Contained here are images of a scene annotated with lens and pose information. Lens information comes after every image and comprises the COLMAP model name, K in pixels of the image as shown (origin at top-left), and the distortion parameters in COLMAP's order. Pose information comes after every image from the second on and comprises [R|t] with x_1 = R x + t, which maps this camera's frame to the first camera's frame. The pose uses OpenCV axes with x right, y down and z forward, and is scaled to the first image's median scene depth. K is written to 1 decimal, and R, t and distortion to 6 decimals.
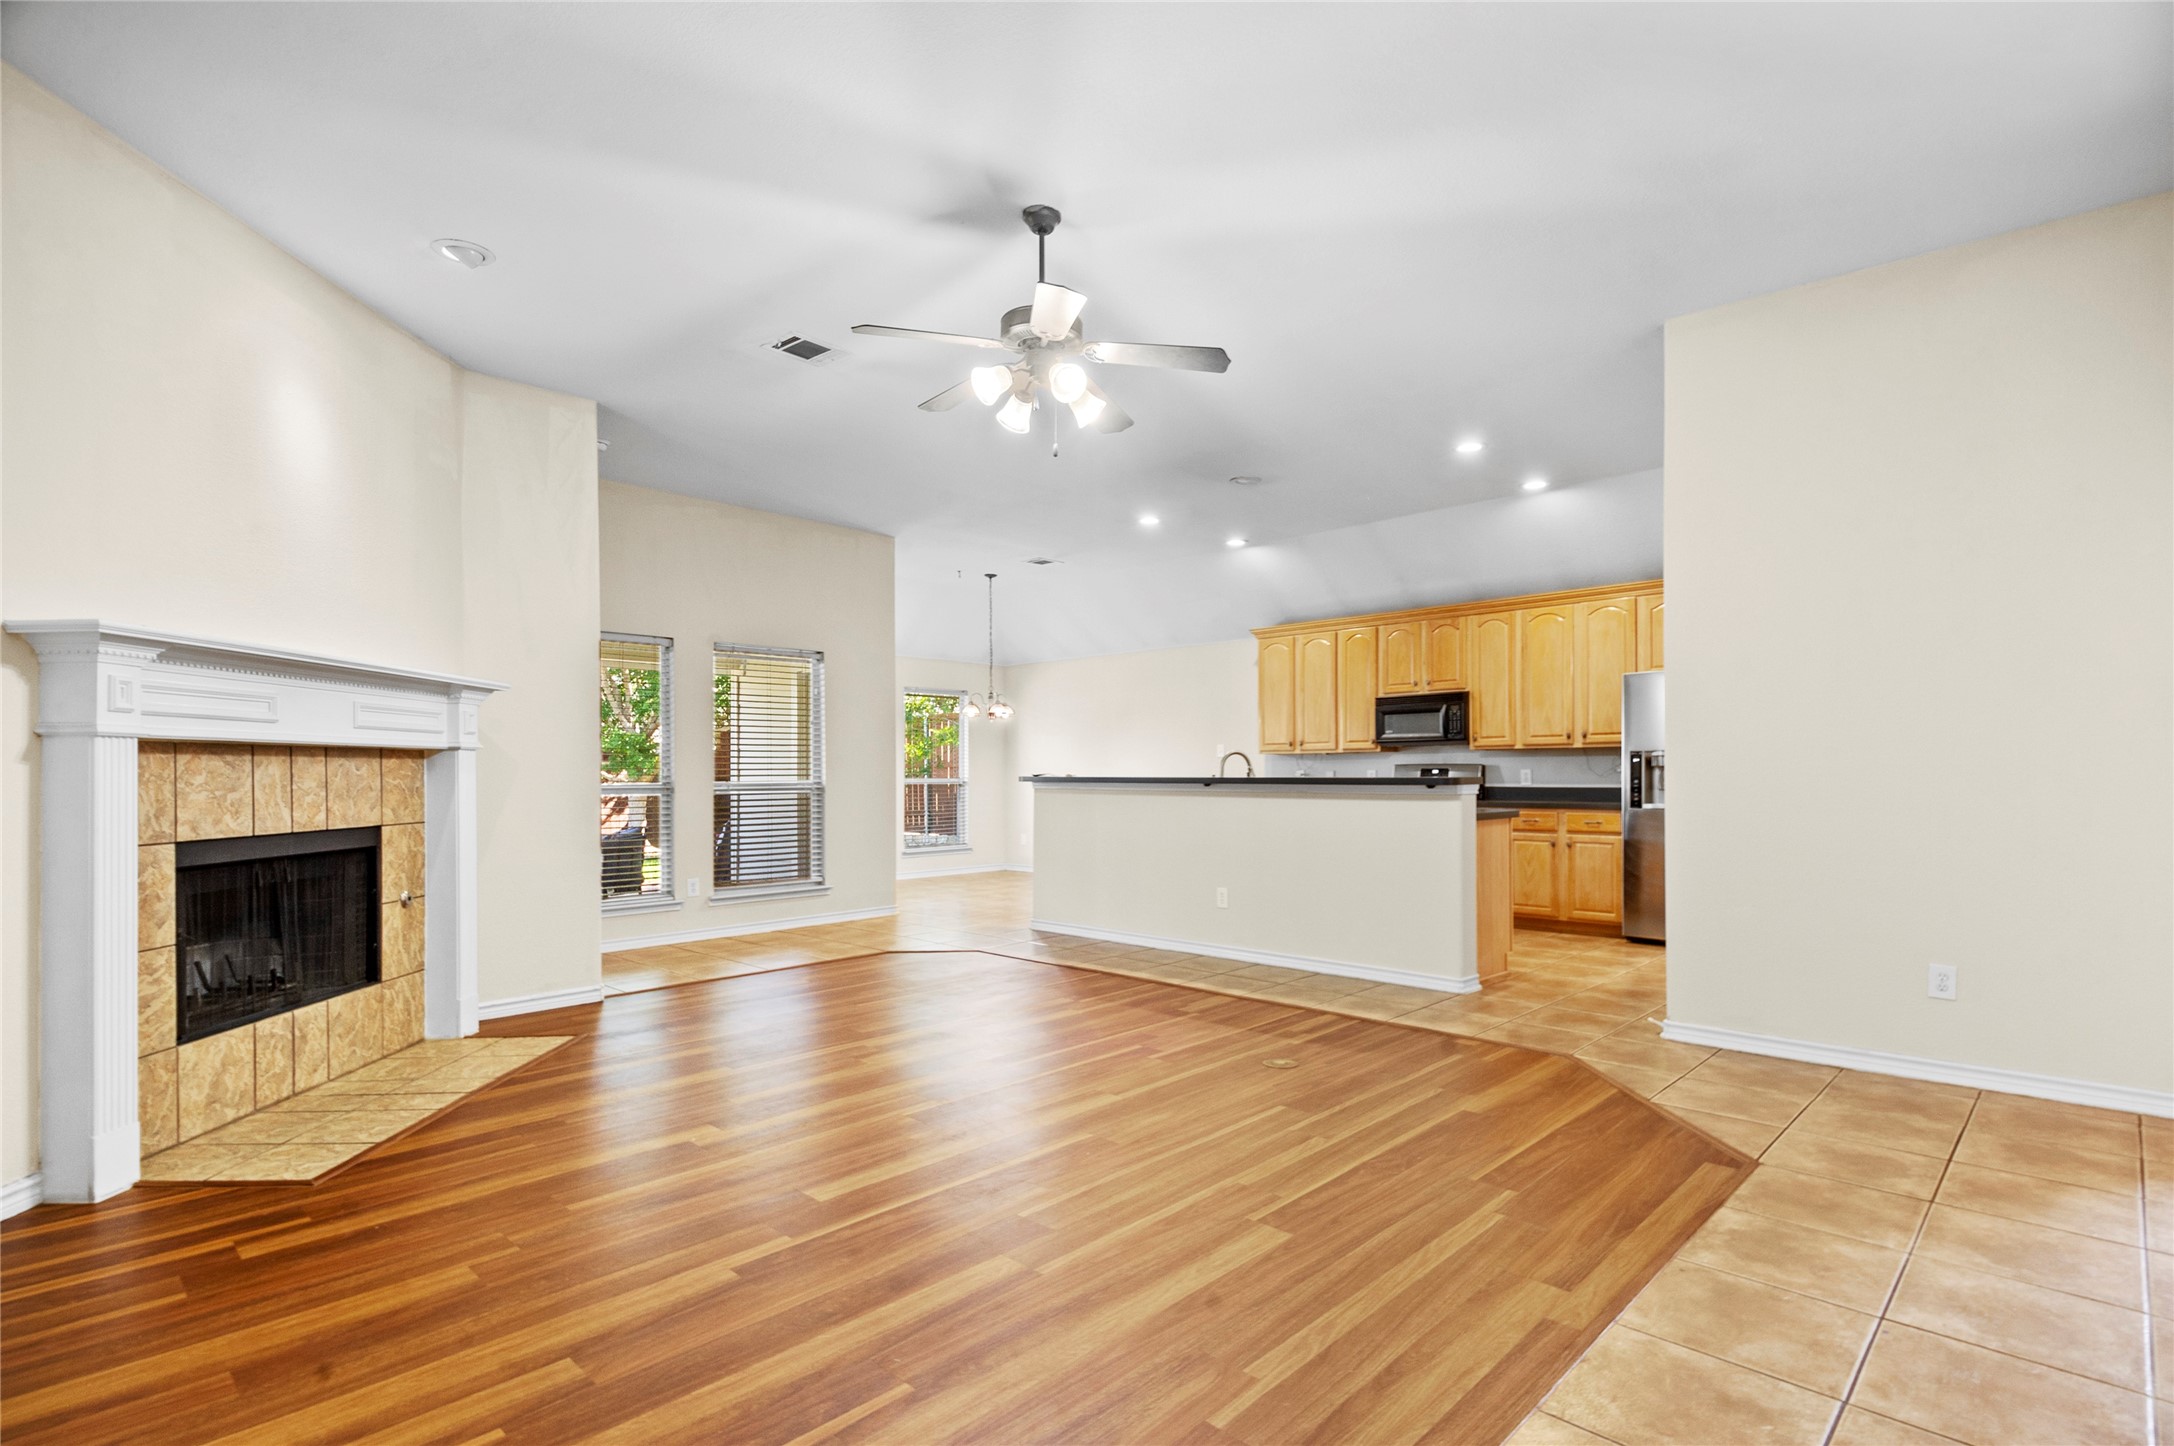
lens RADIAL K [[1074.5, 0, 1117.3], [0, 1074.5, 766.7], [0, 0, 1]] dist [0.009279, -0.001284]
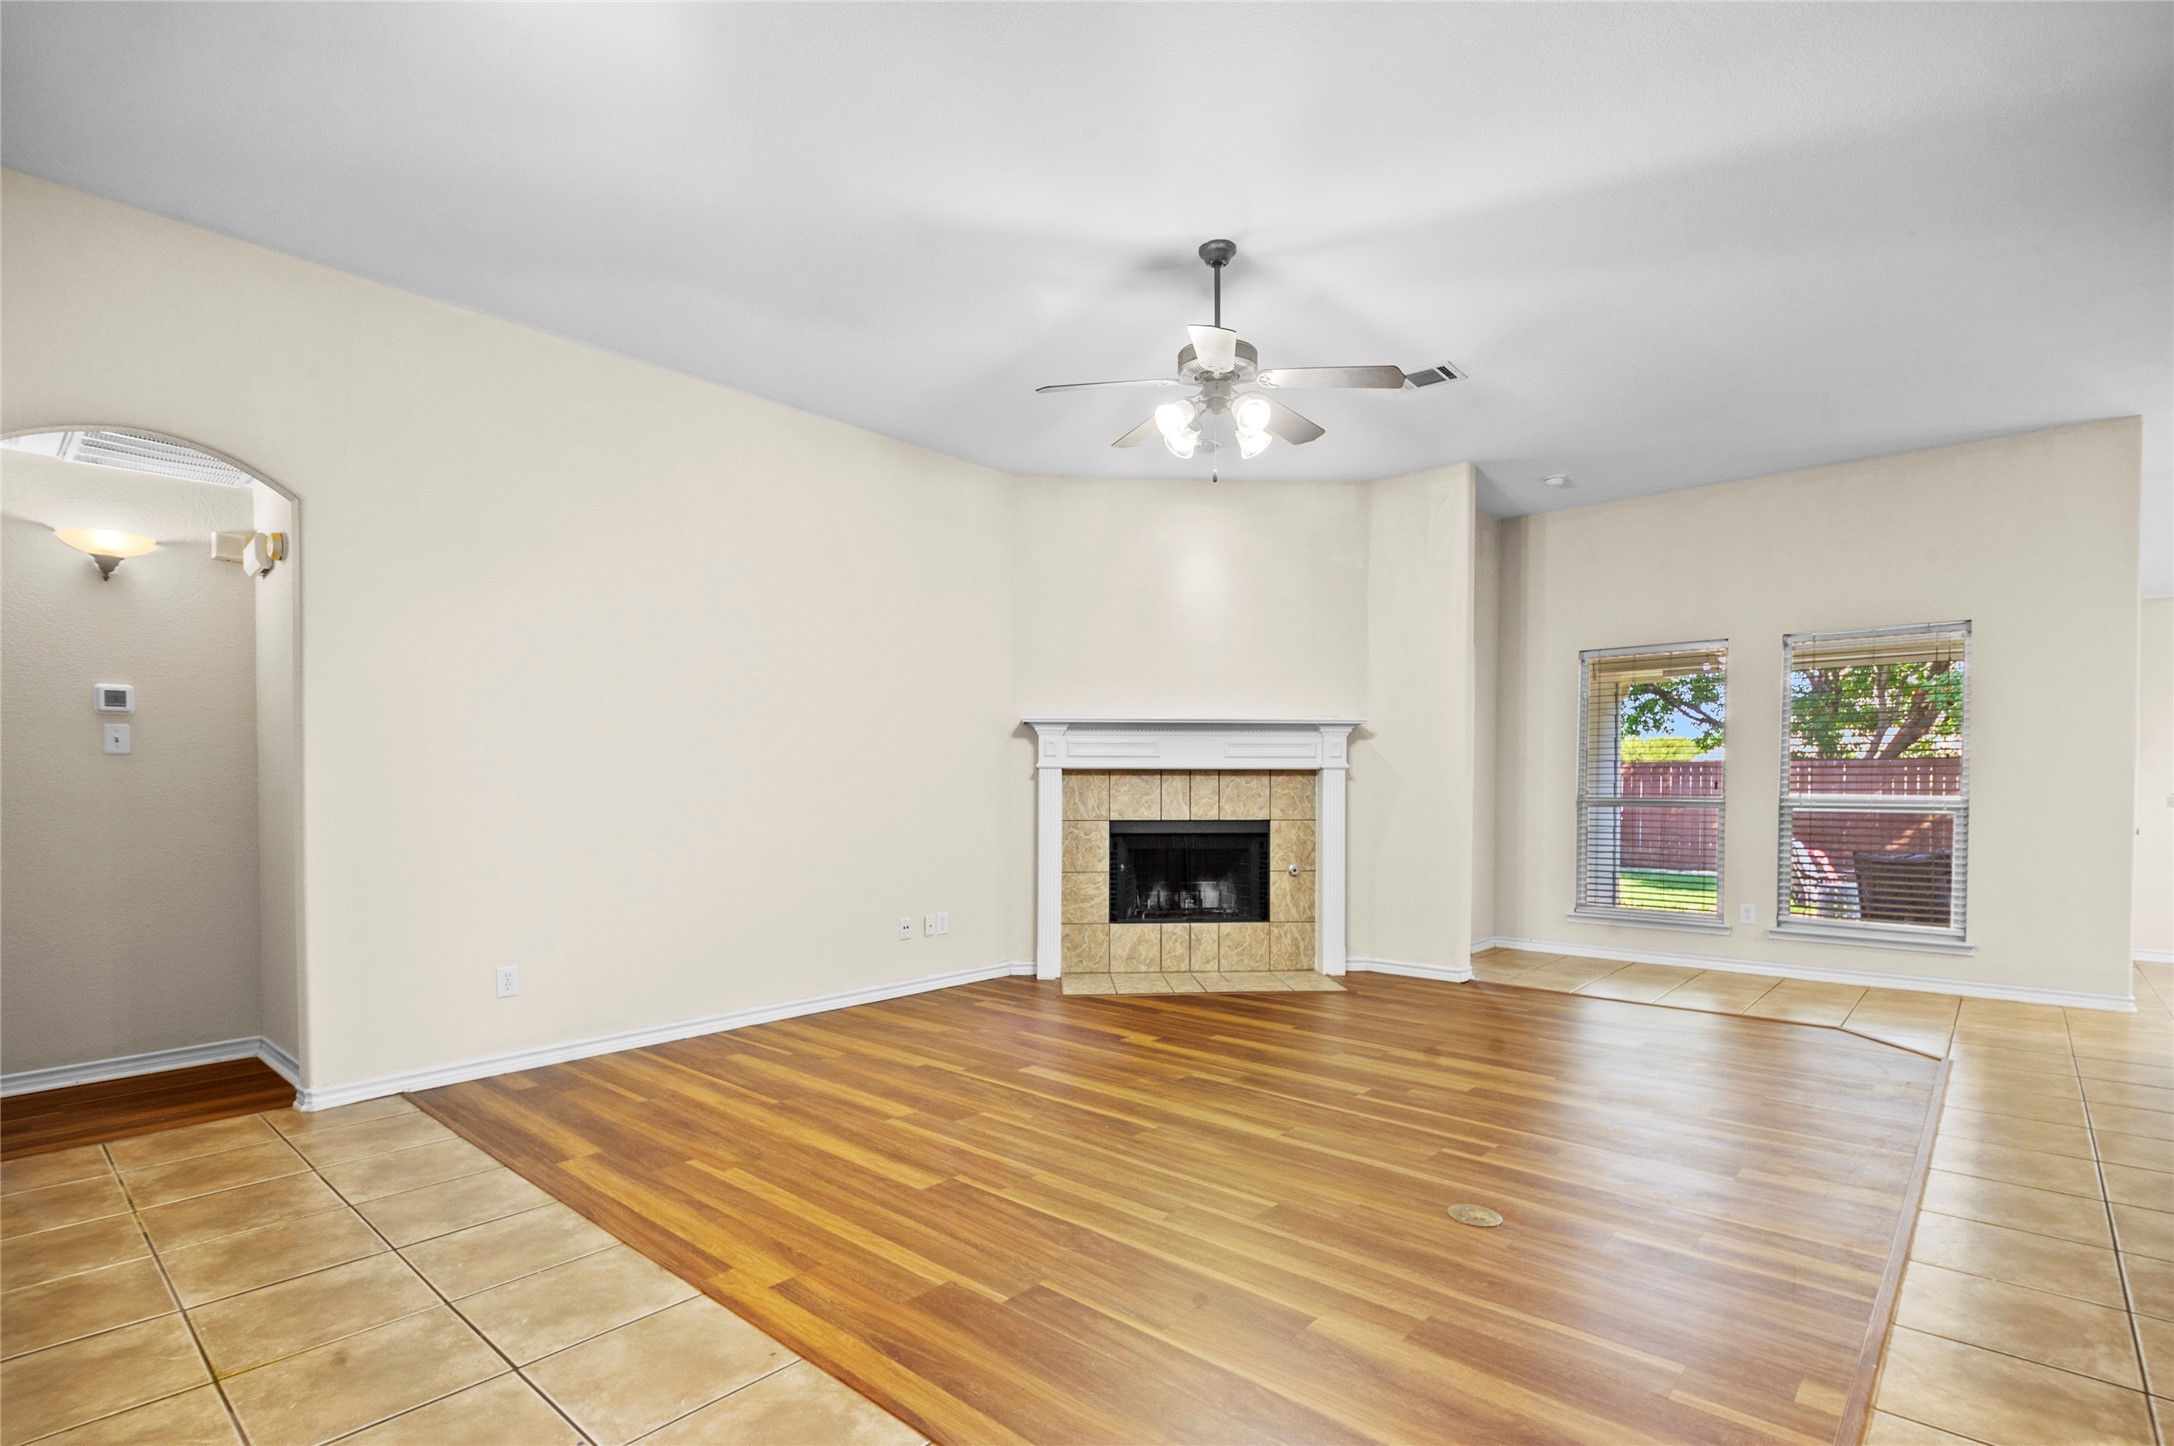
lens RADIAL K [[1041.5, 0, 1083.2], [0, 1041.5, 806.7], [0, 0, 1]] dist [0.030829, -0.017563]
pose [[0.018549, 0.030176, -0.999372, 0.923111], [0.002307, 0.999540, 0.030224, -0.011234], [0.999825, -0.002866, 0.018471, 0.825774]]
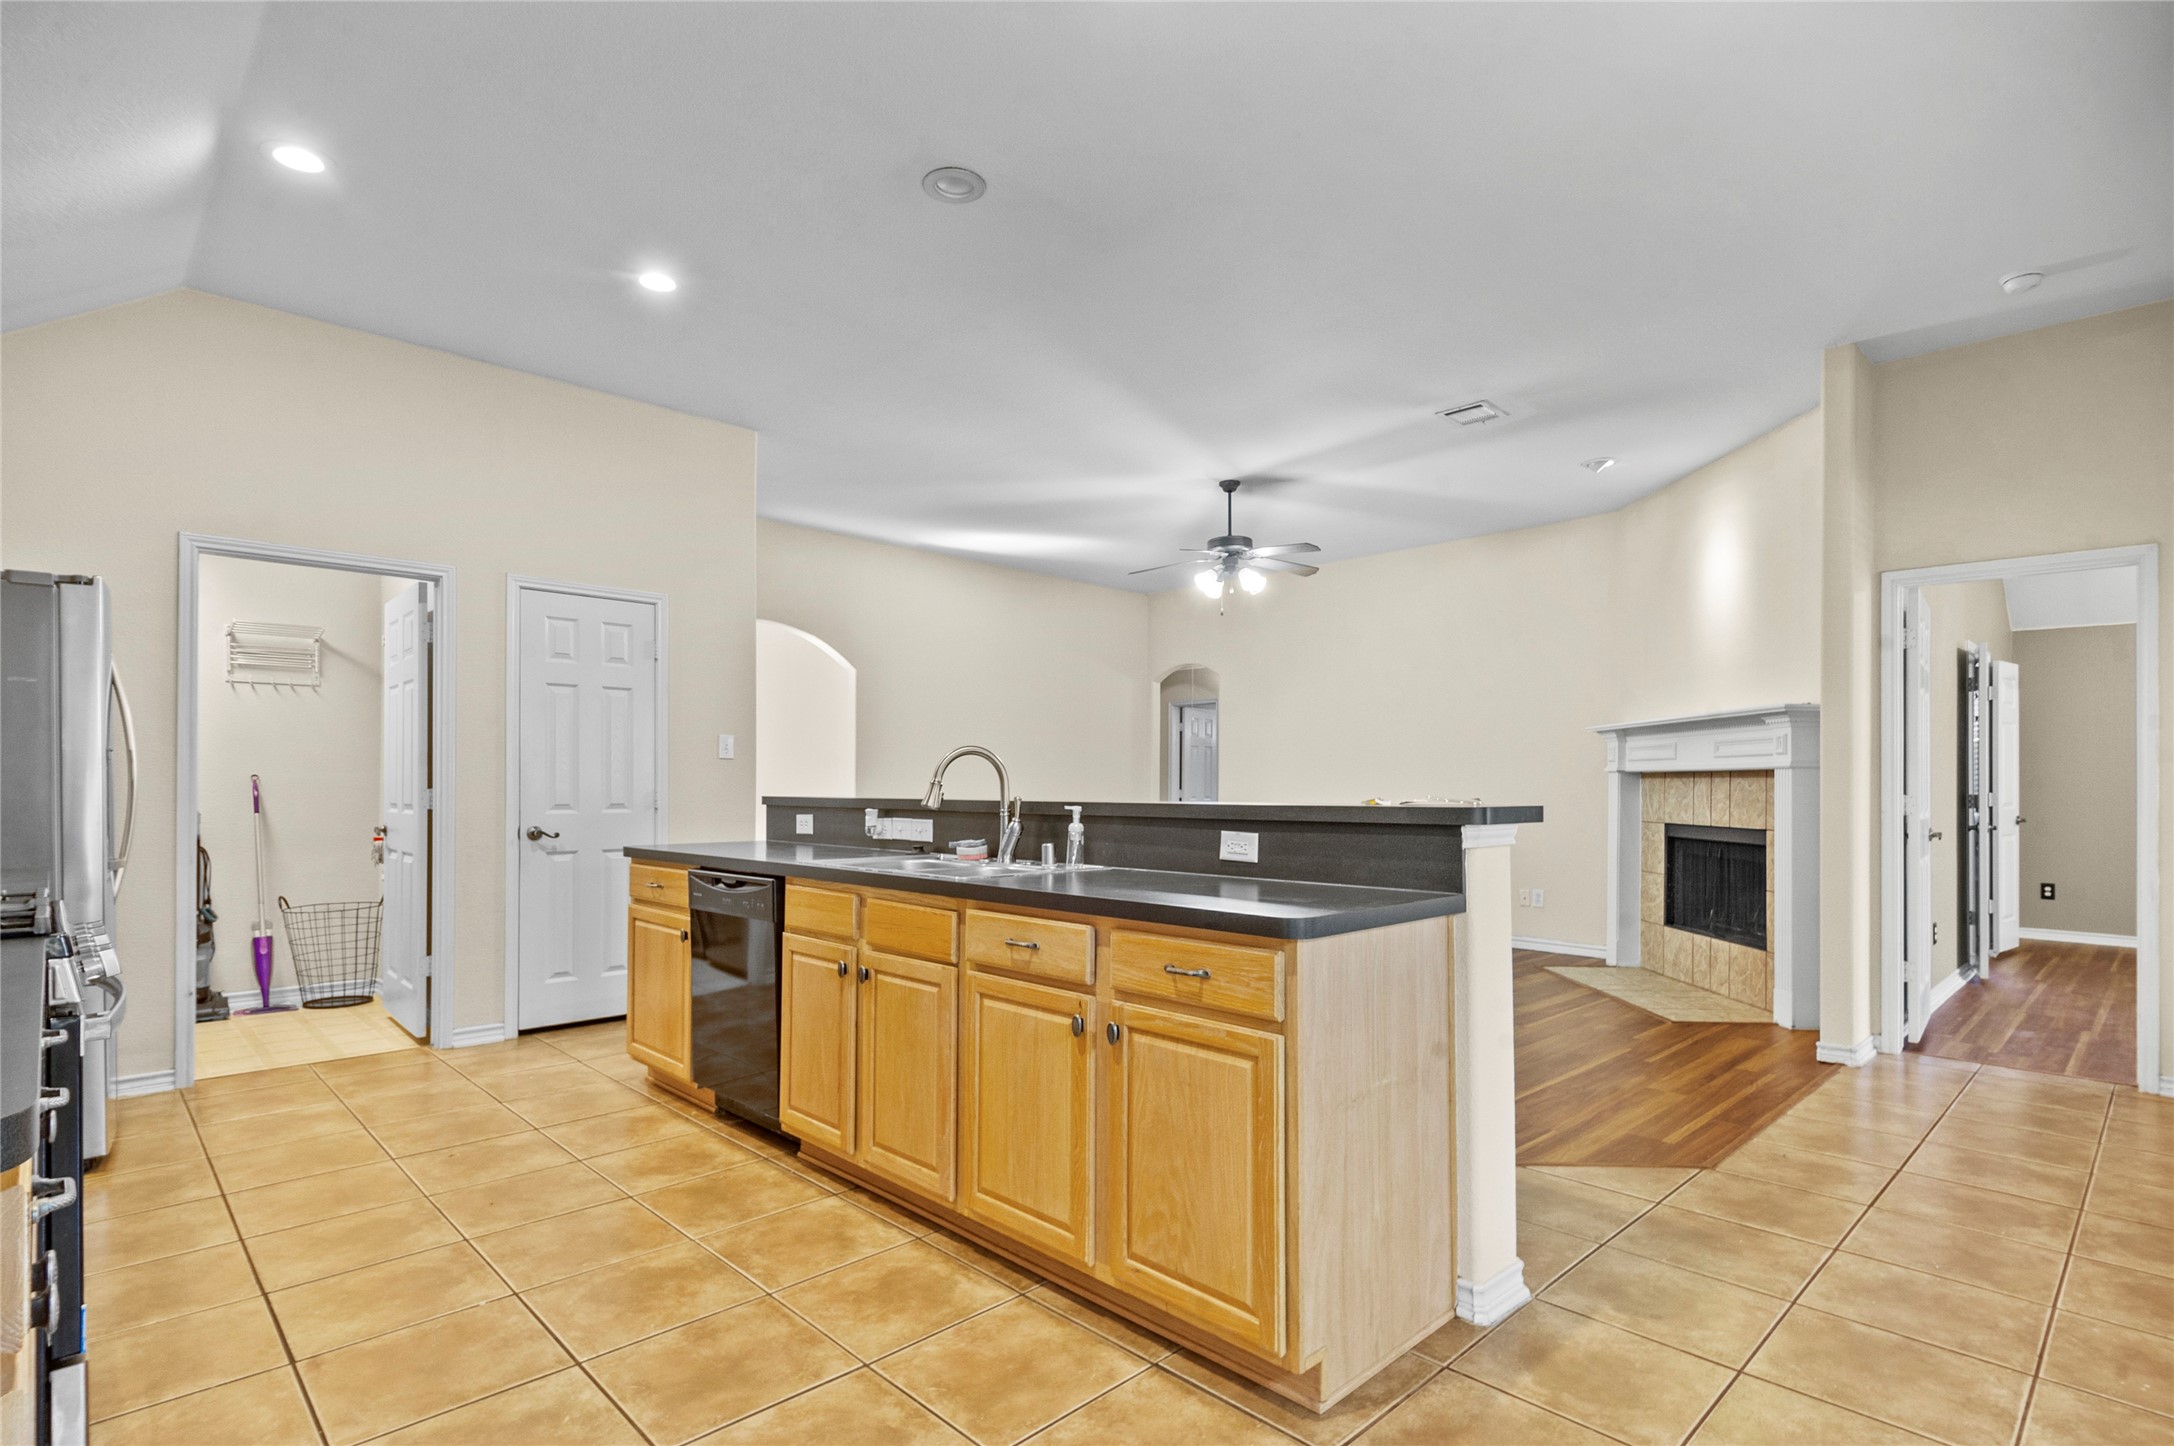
lens RADIAL K [[1055.8, 0, 1087.1], [0, 1055.8, 782.7], [0, 0, 1]] dist [0.018166, 0.000292]
pose [[-0.997868, 0.000477, 0.065264, 0.052319], [0.000179, 0.999989, -0.004580, 0.004489], [-0.065266, -0.004559, -0.997857, 2.709773]]
